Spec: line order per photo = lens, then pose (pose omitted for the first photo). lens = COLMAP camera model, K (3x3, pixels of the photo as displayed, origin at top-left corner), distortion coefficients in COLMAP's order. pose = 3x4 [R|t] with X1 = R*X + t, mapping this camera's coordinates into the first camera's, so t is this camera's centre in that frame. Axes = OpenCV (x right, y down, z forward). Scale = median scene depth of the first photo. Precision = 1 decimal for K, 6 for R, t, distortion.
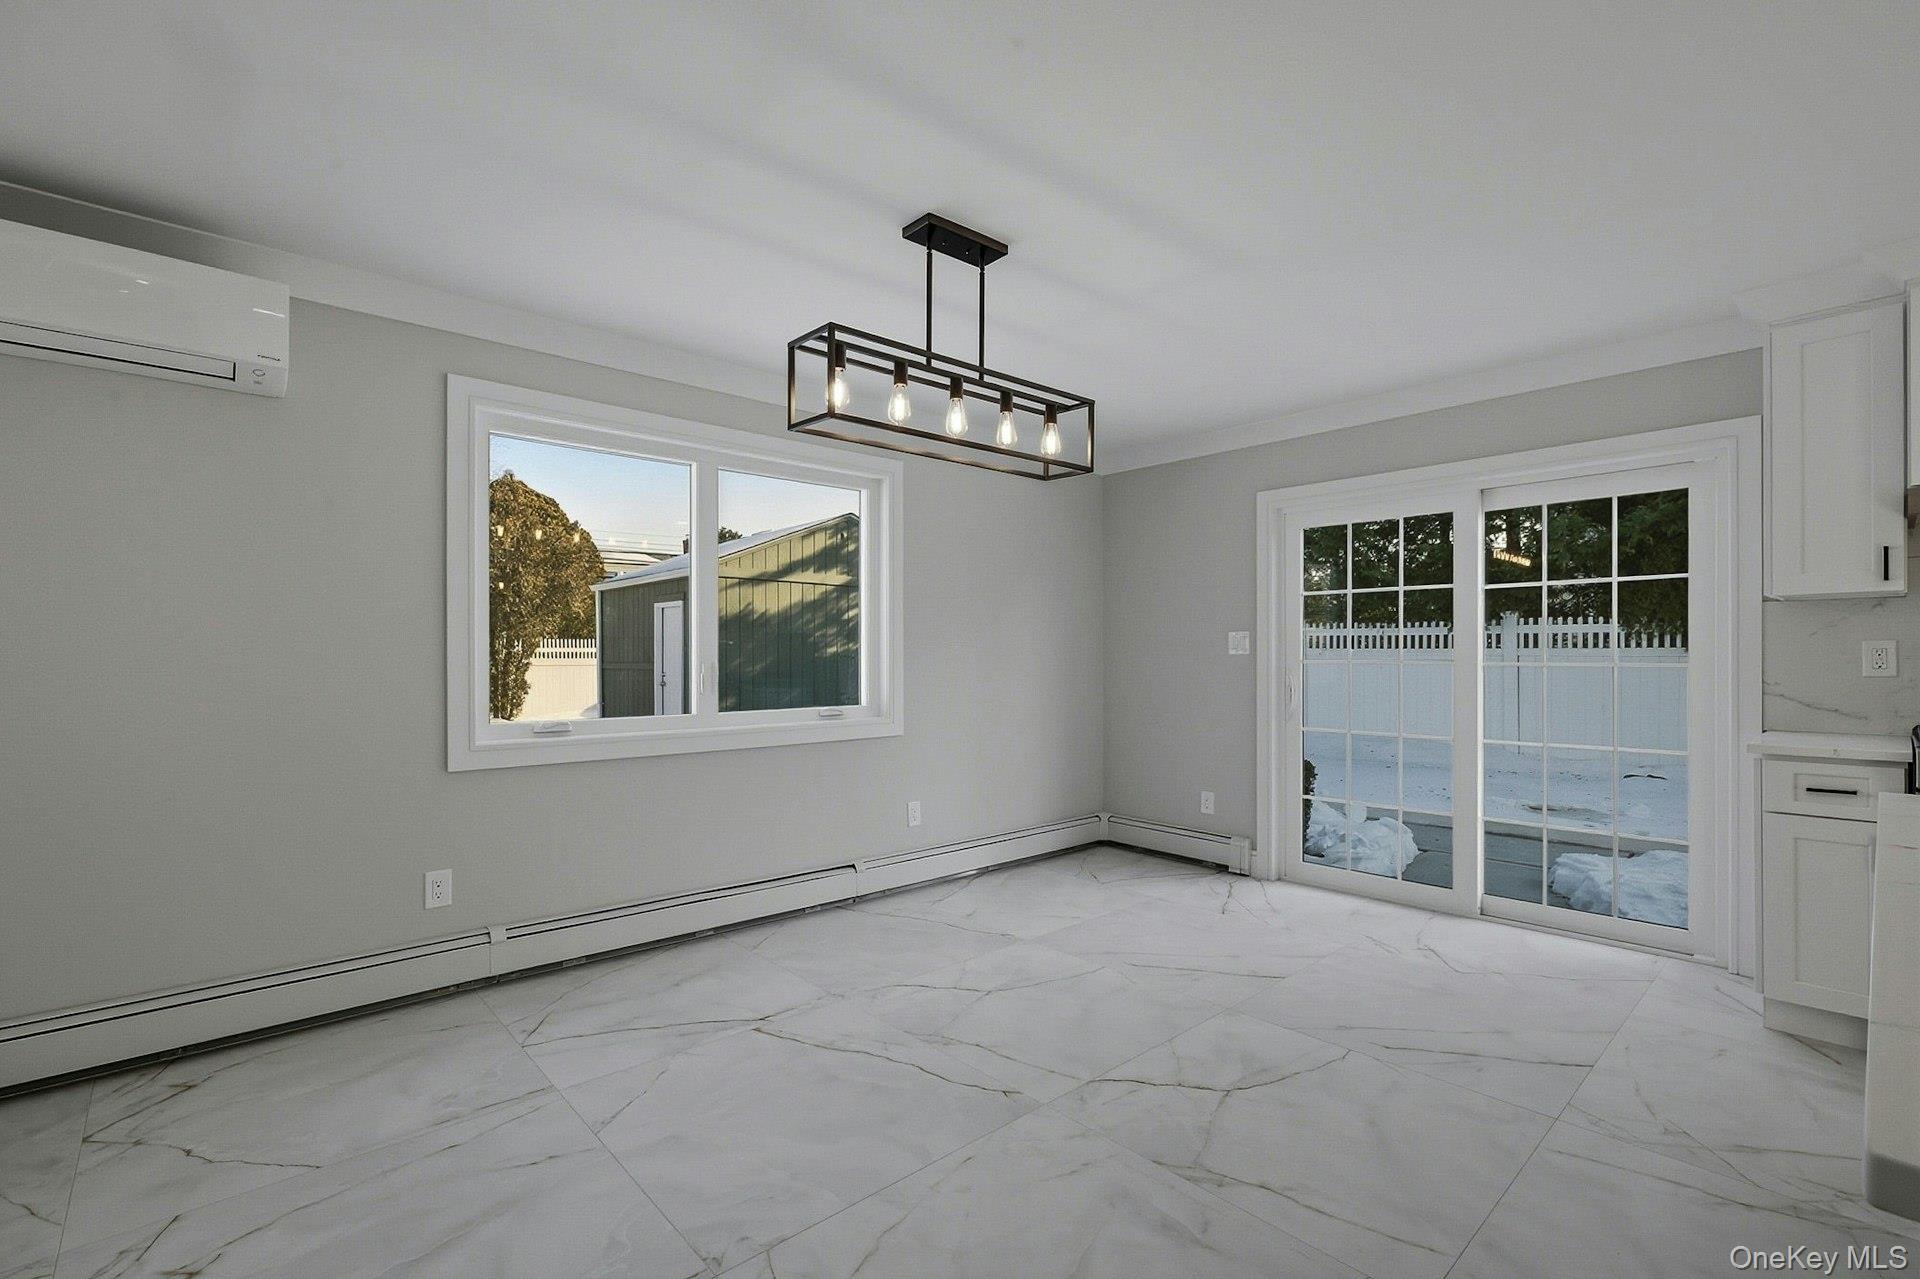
lens RADIAL K [[847.6, 0, 955.3], [0, 847.6, 655.8], [0, 0, 1]] dist [-0.003439, 0.000579]
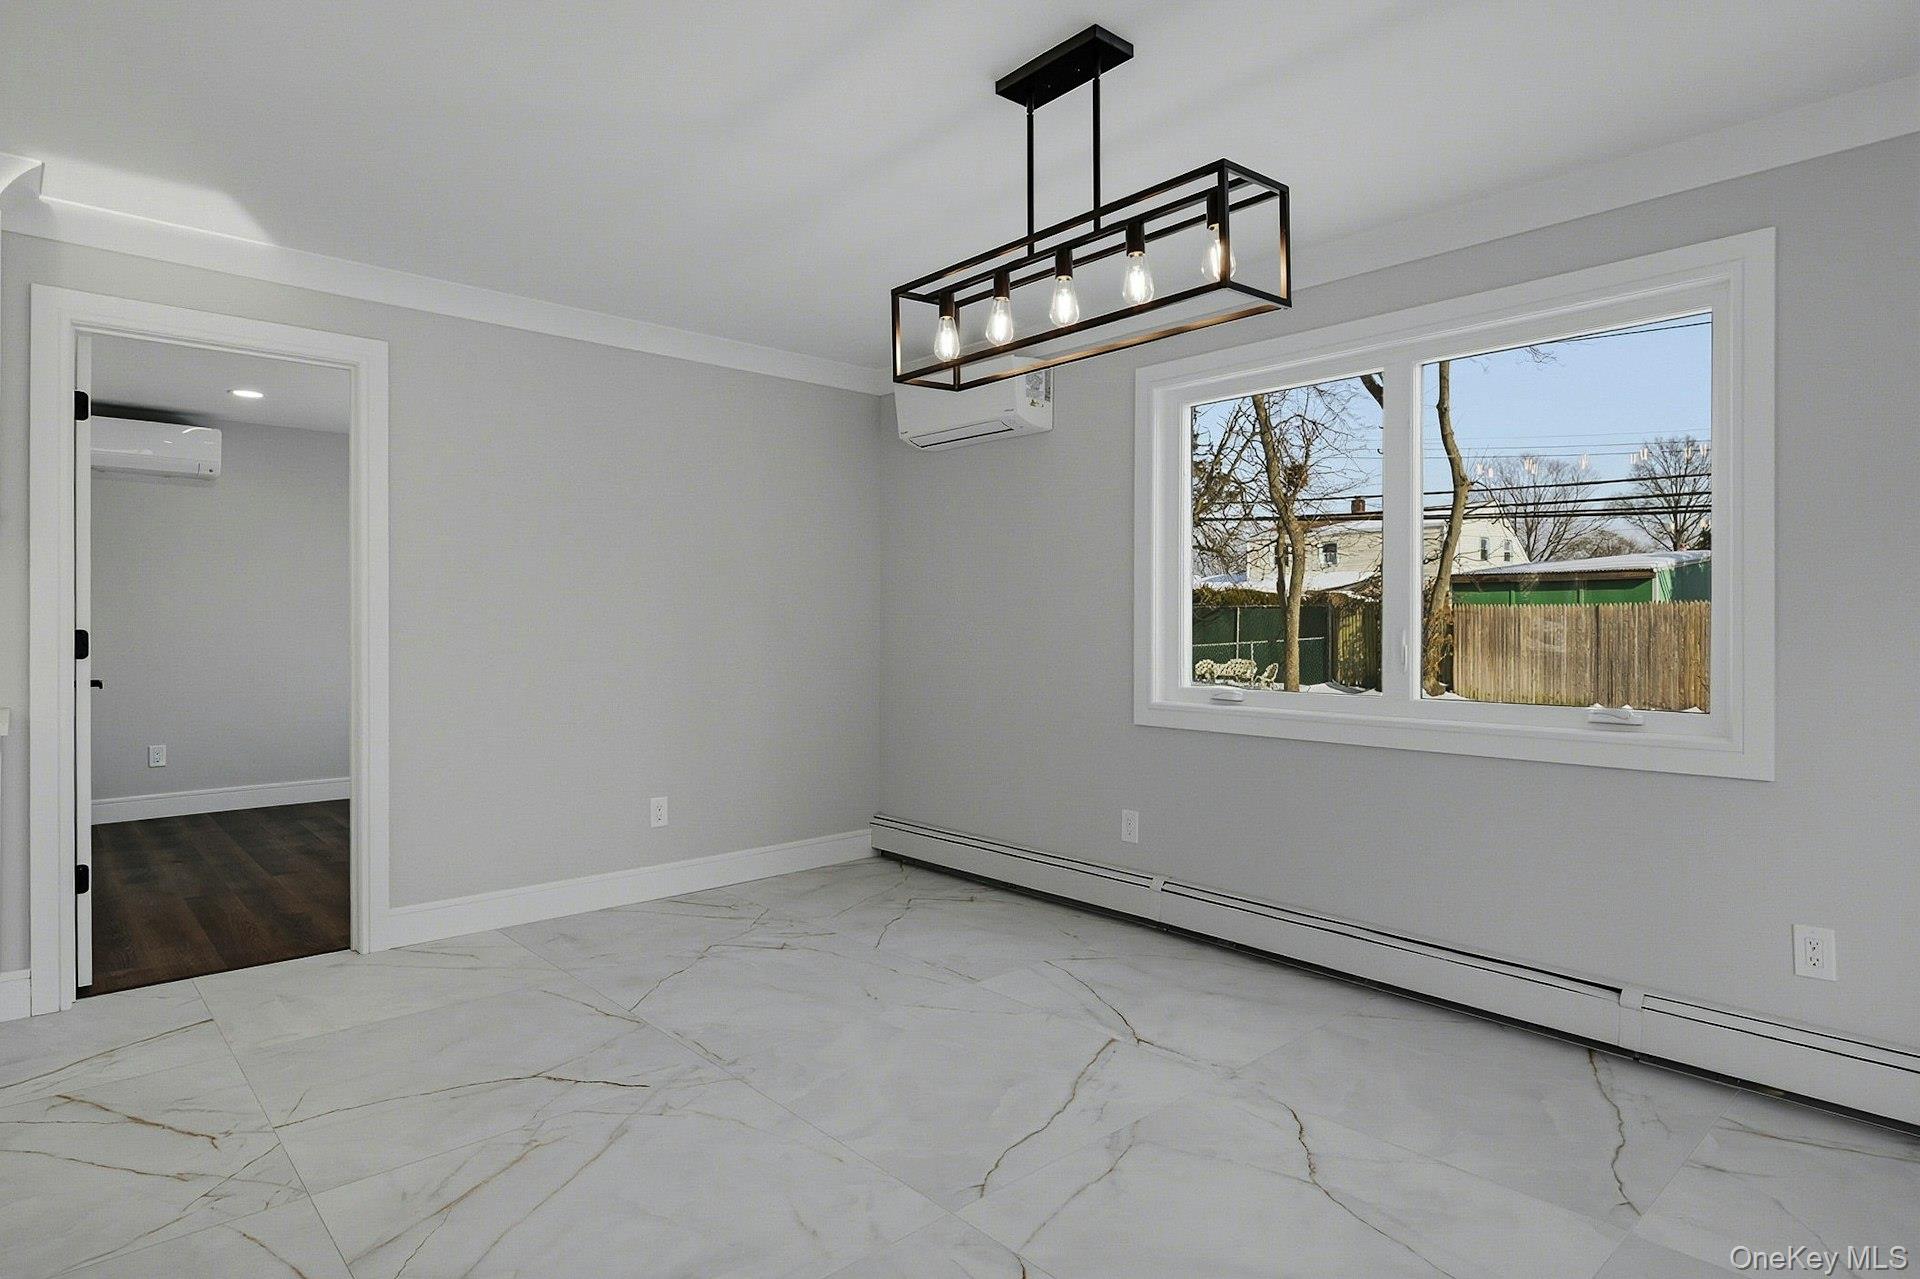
lens RADIAL K [[1046.9, 0, 964.9], [0, 1046.9, 625.2], [0, 0, 1]] dist [-0.000317, -0.001346]
pose [[0.007590, 0.000684, -0.999971, 0.591772], [-0.003741, 0.999993, 0.000655, 0.004402], [0.999964, 0.003736, 0.007592, 0.574963]]
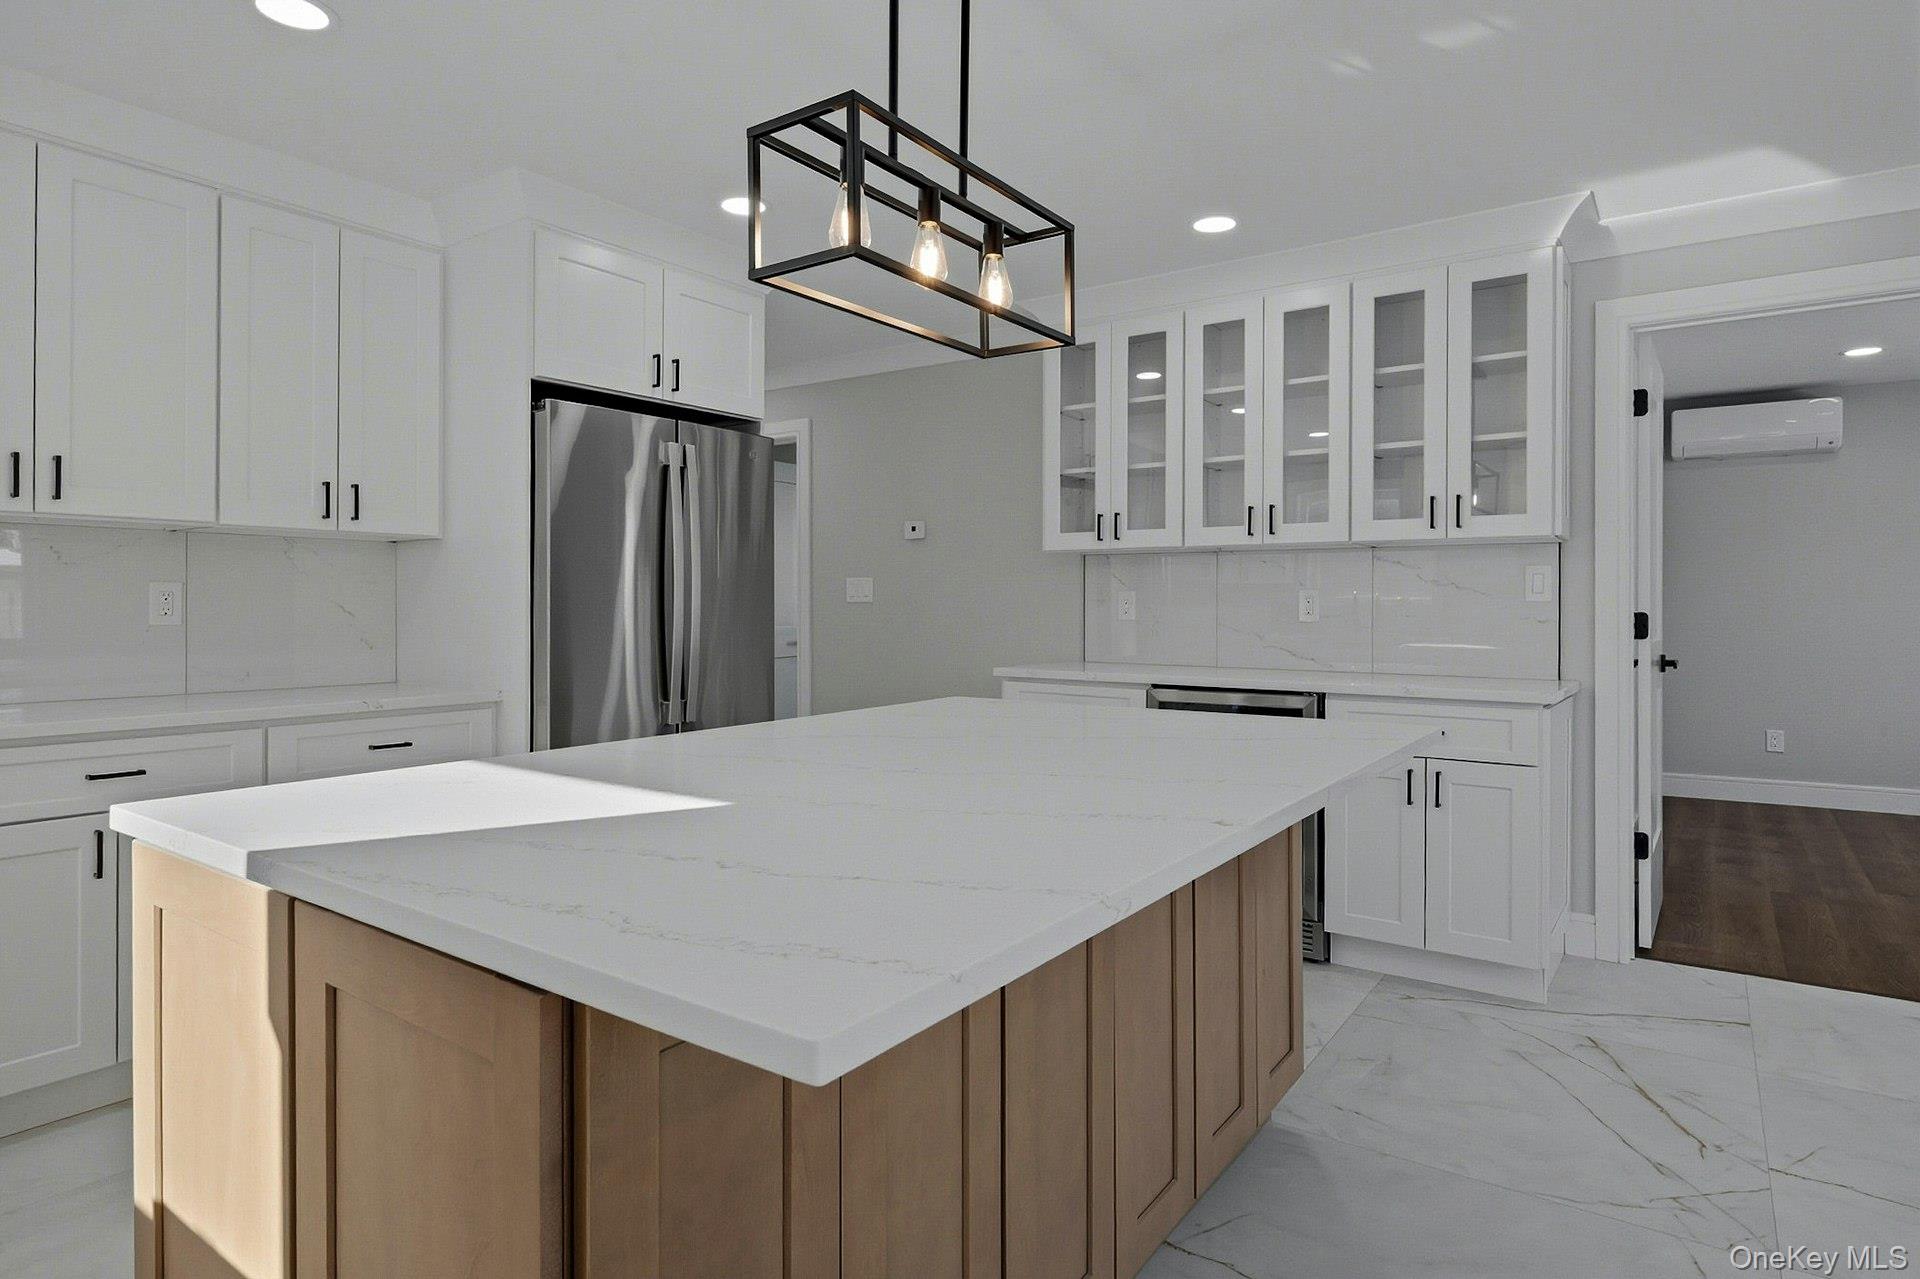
lens RADIAL K [[1046.9, 0, 973.3], [0, 1046.9, 602.0], [0, 0, 1]] dist [-0.000317, -0.001346]
pose [[-0.975208, 0.000335, -0.221291, 0.503386], [0.000991, 0.999995, -0.002853, 0.004493], [0.221289, -0.003001, -0.975204, 0.620544]]
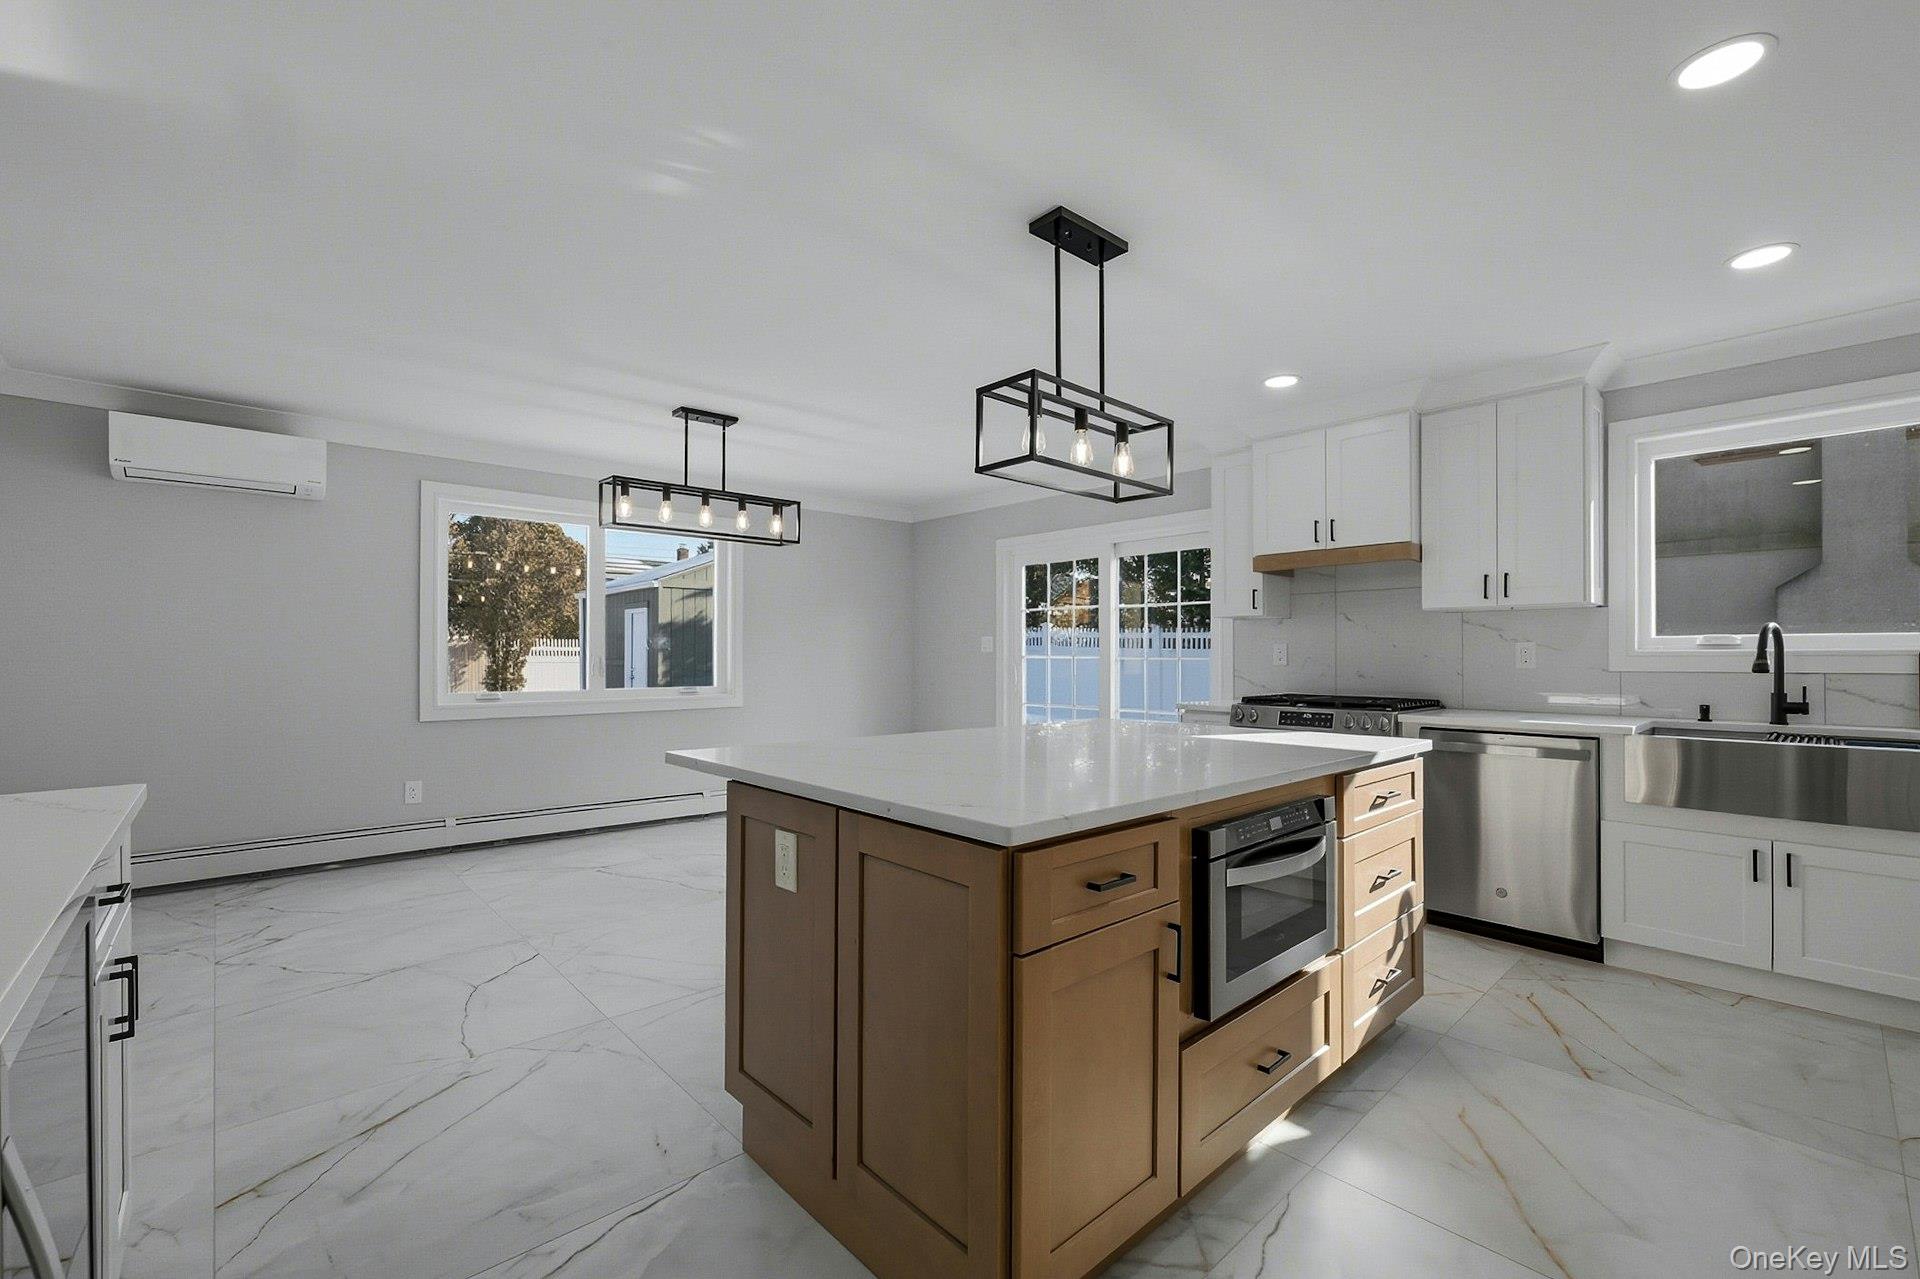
lens RADIAL K [[802.0, 0, 959.7], [0, 802.0, 651.7], [0, 0, 1]] dist [-0.009951, -0.000295]
pose [[0.999894, 0.003048, 0.014214, 0.320383], [-0.002972, 0.999981, -0.005362, 0.006049], [-0.014230, 0.005319, 0.999885, -0.423925]]
